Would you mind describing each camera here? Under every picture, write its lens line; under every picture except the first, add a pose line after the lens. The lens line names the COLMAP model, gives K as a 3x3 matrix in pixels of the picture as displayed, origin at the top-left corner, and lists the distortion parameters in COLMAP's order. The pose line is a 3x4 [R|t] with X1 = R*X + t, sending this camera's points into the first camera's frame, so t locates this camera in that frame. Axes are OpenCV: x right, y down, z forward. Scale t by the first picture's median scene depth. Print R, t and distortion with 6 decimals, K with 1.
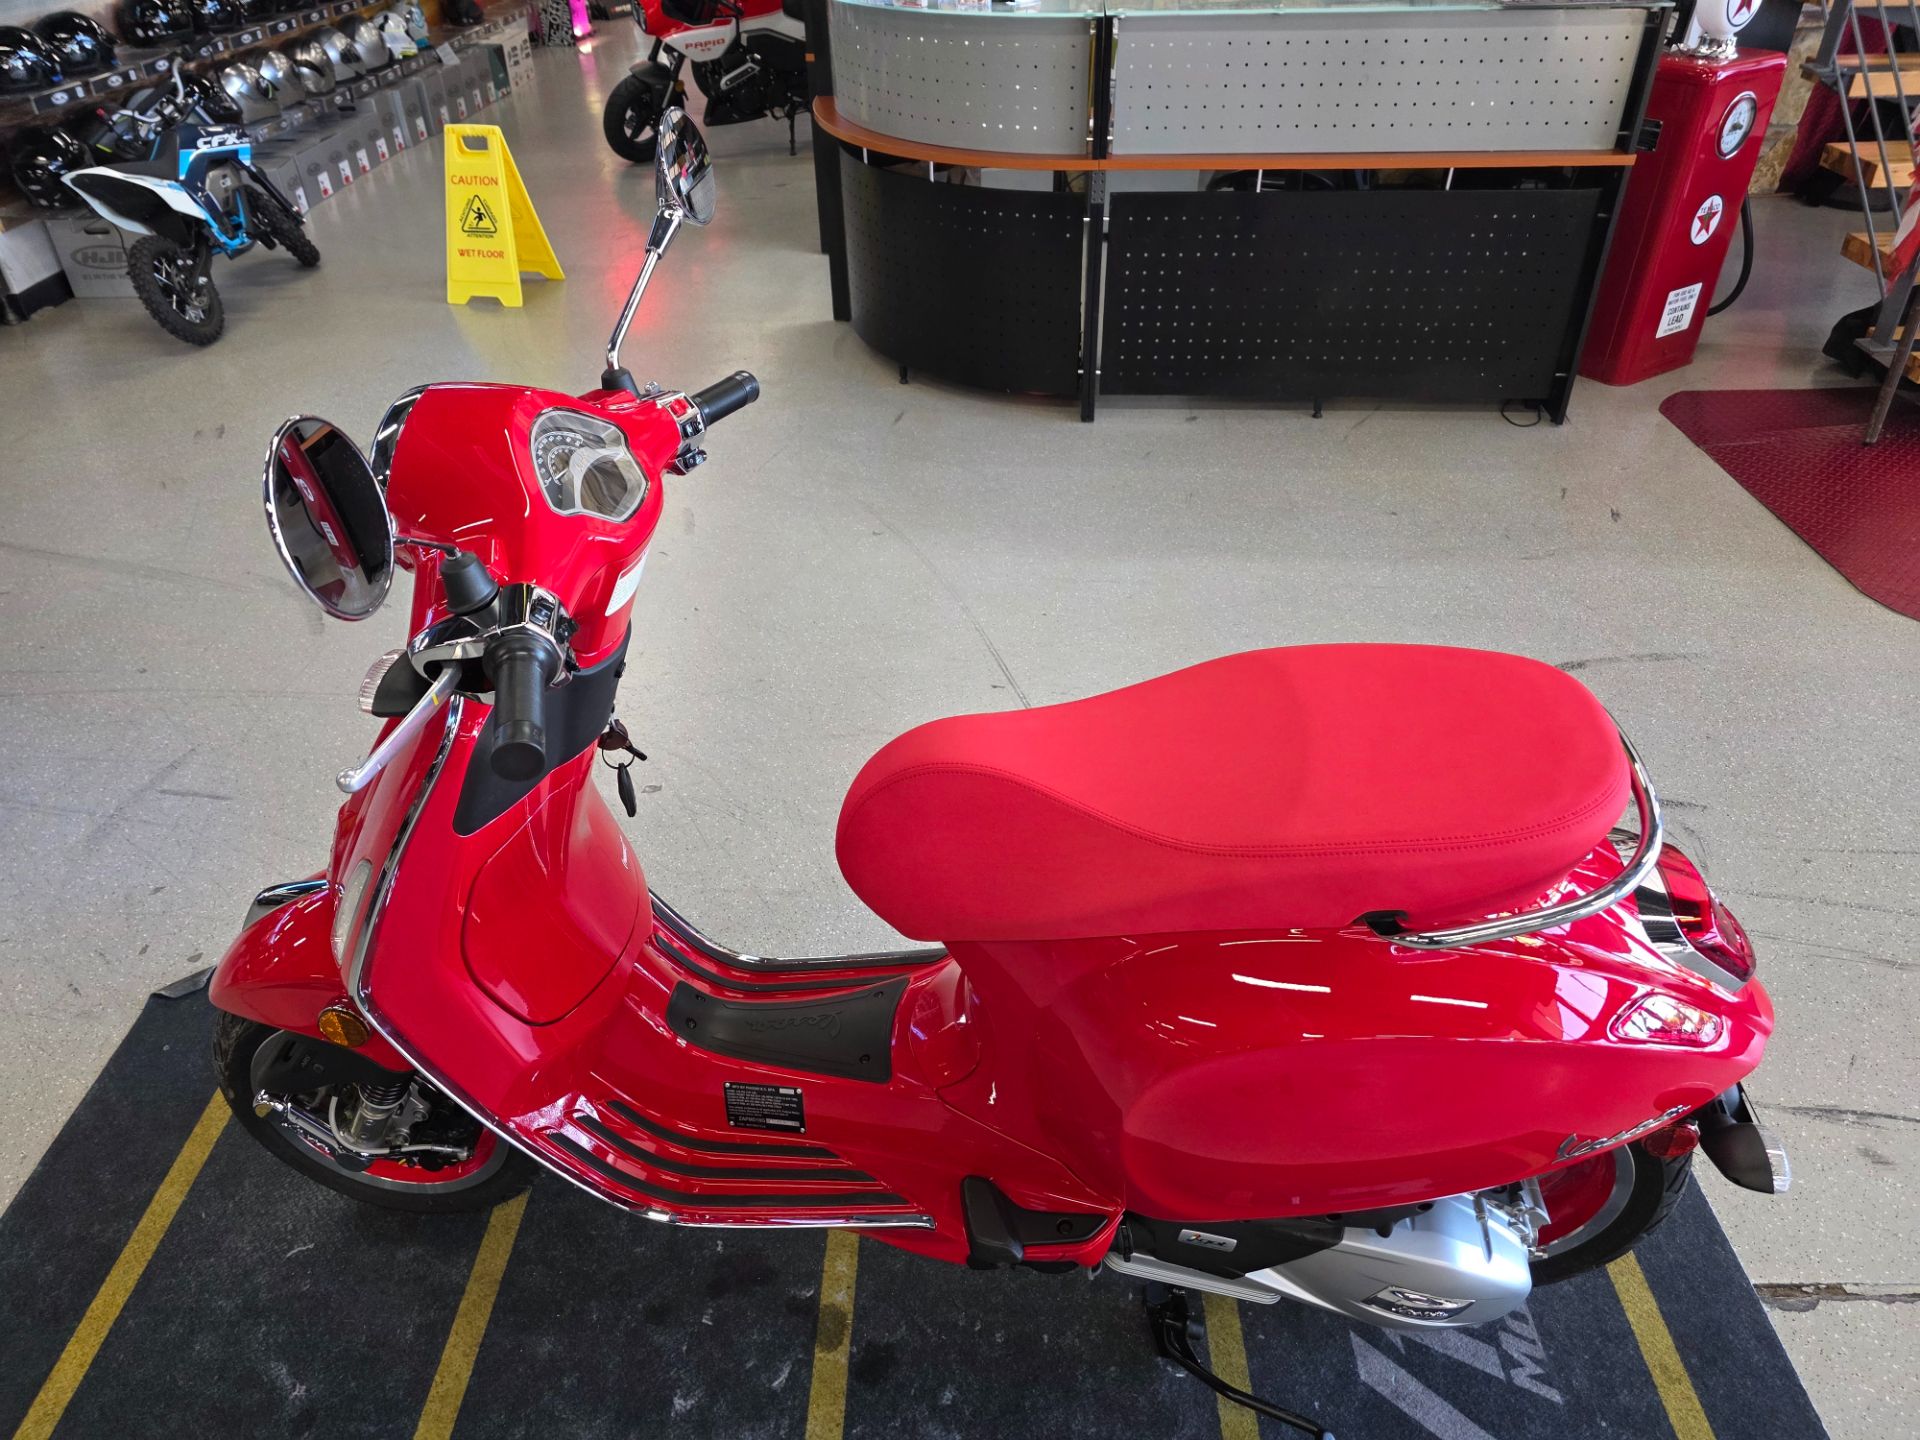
lens RADIAL K [[1291.9, 0, 955.7], [0, 1291.9, 721.7], [0, 0, 1]] dist [0.038546, -0.029154]
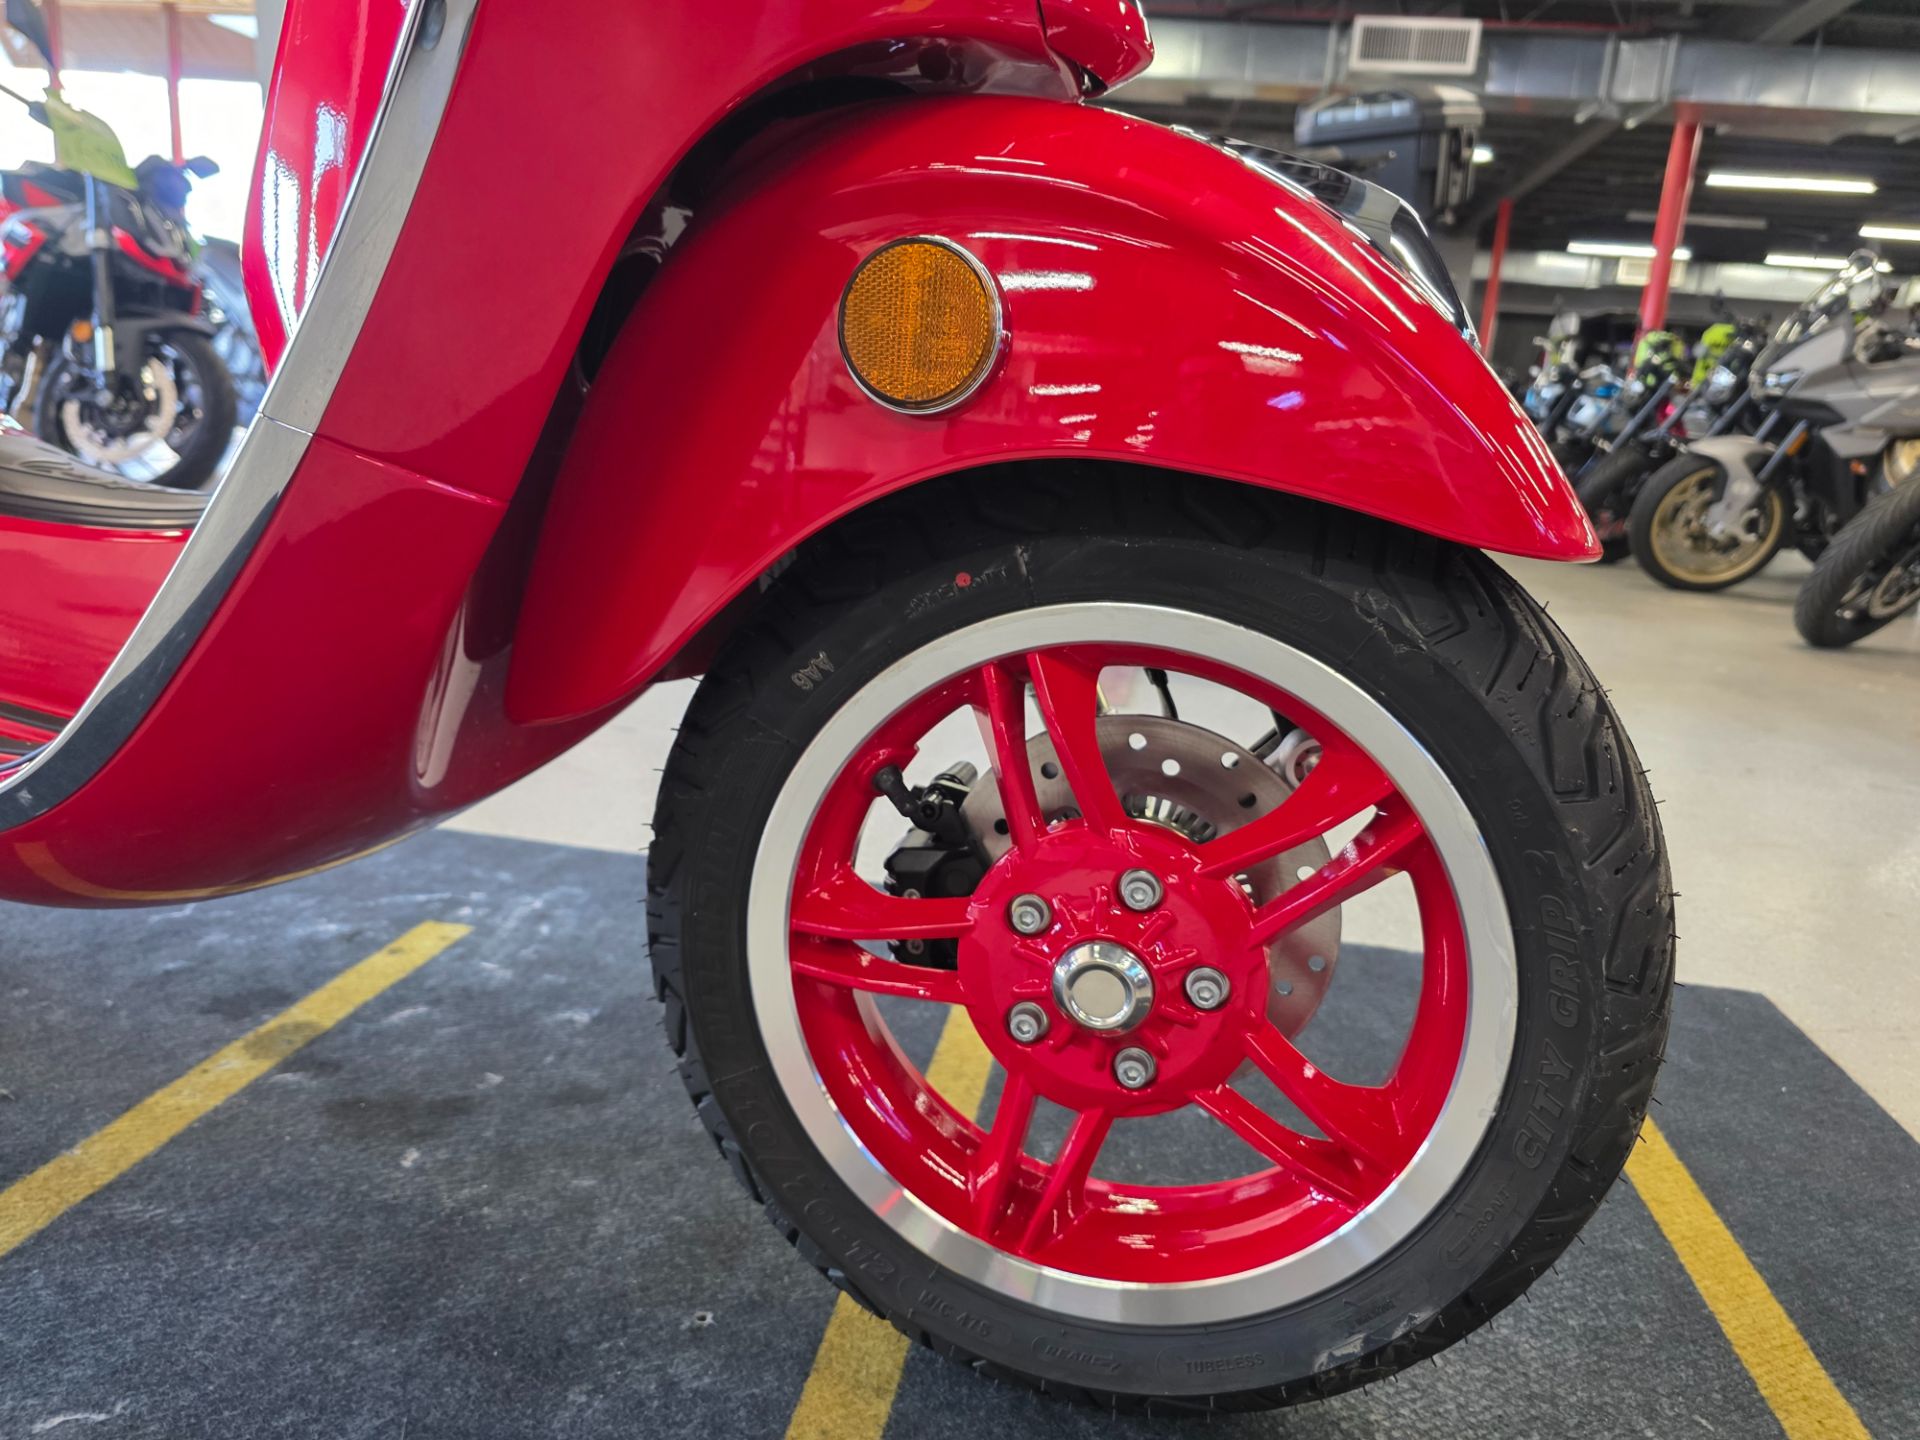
lens RADIAL K [[1320.9, 0, 978.9], [0, 1320.9, 747.7], [0, 0, 1]] dist [0.041643, -0.046206]
pose [[-0.990119, -0.089320, 0.108102, -0.154509], [0.022117, 0.661779, 0.749373, -0.010708], [-0.138474, 0.744360, -0.653264, 0.437598]]
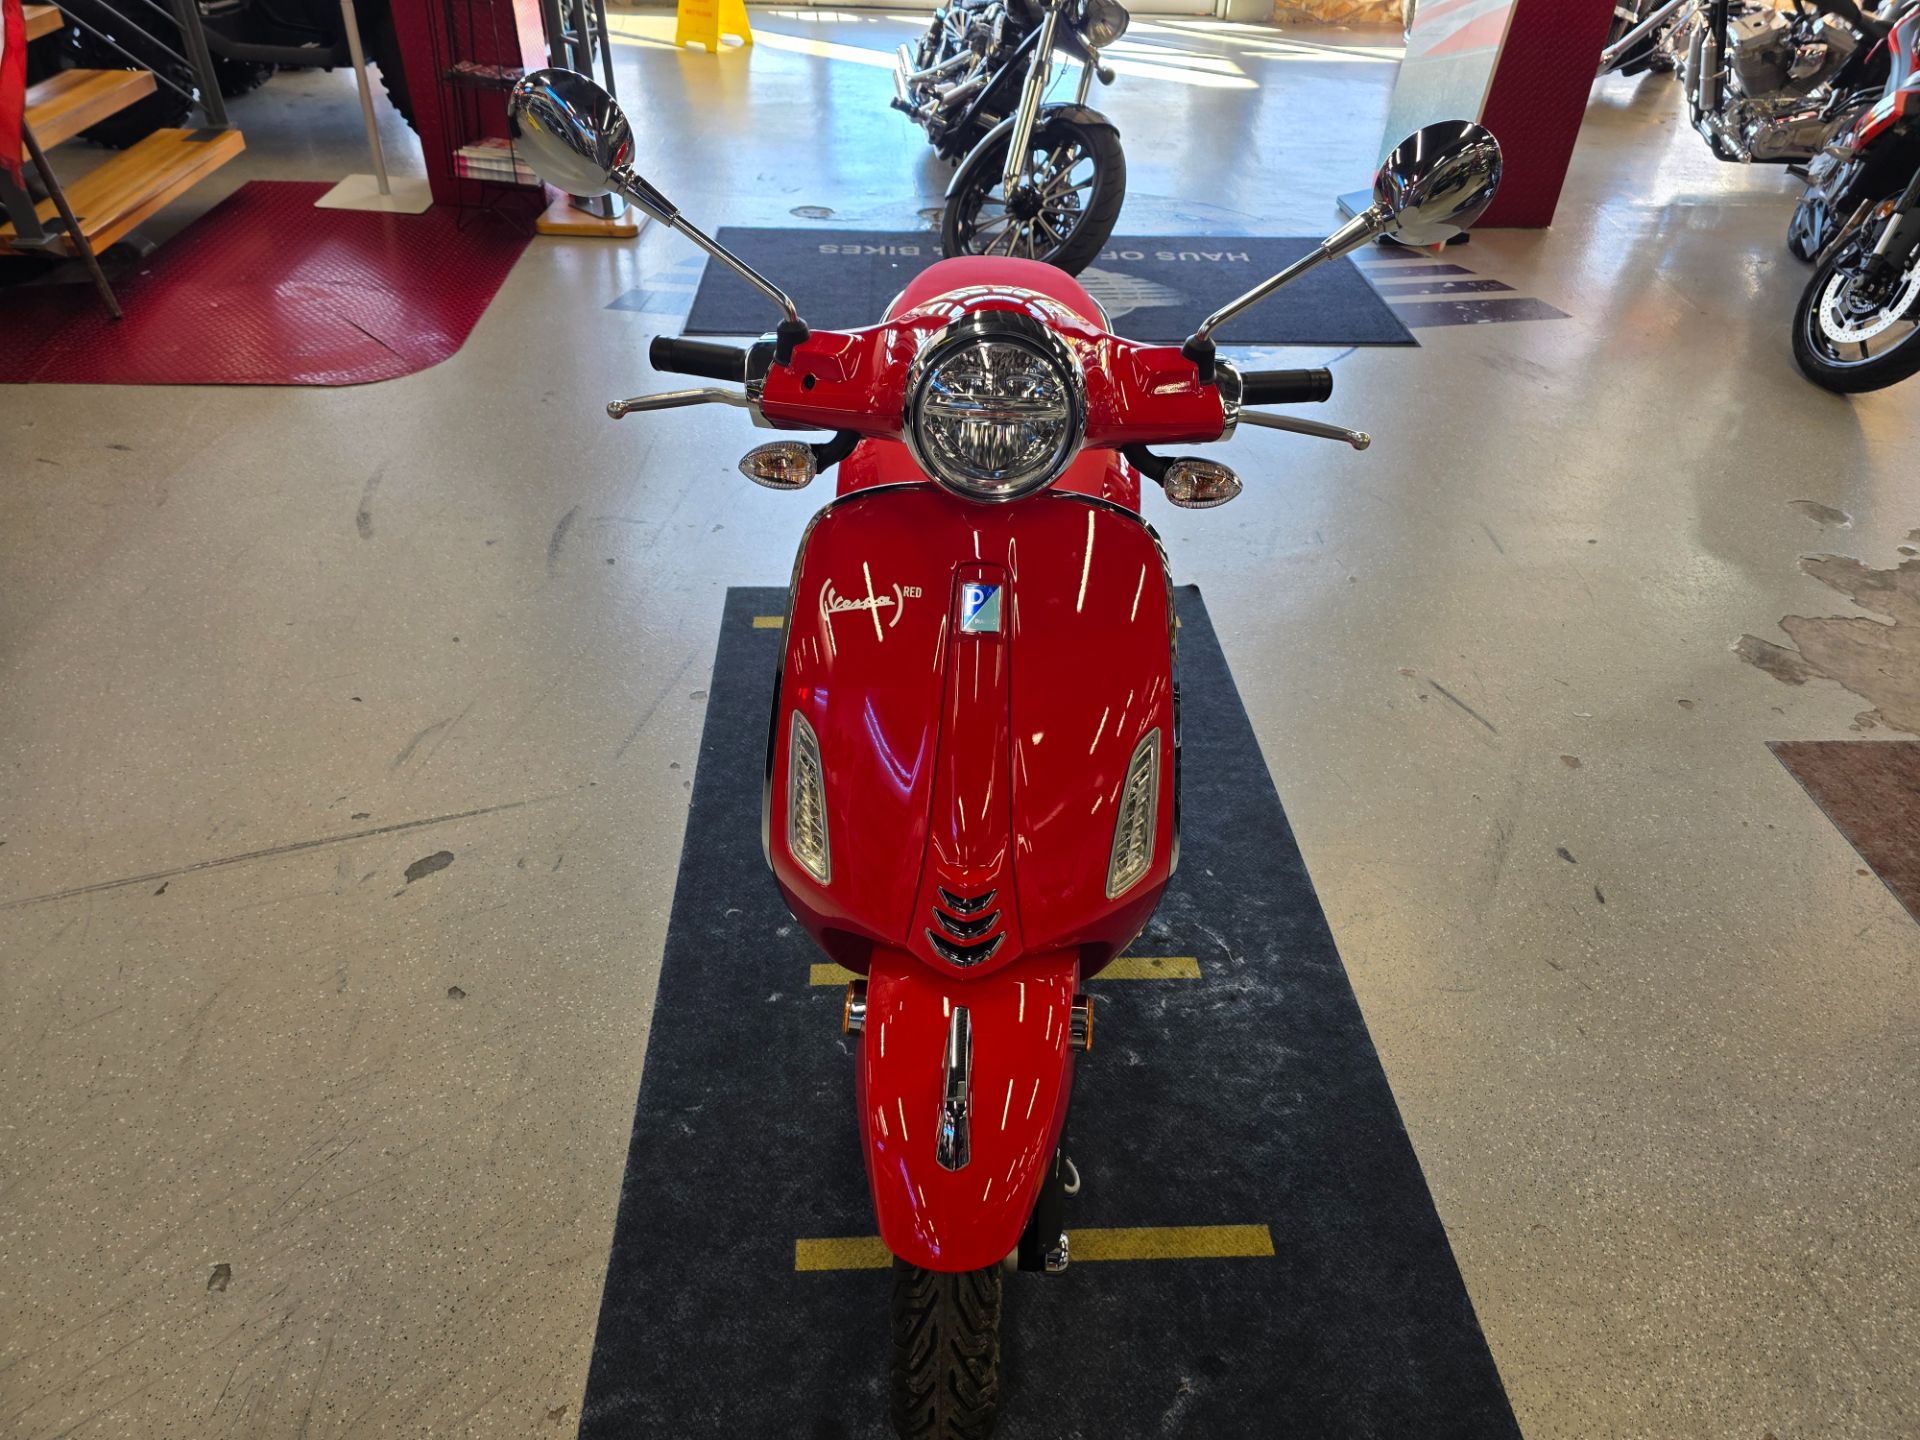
lens RADIAL K [[1282.4, 0, 951.1], [0, 1282.4, 716.9], [0, 0, 1]] dist [0.085672, -0.079687]
pose [[-0.064041, -0.590681, 0.804360, -0.336541], [0.555780, 0.648336, 0.520354, -0.142966], [-0.828859, 0.480371, 0.286768, 0.215592]]
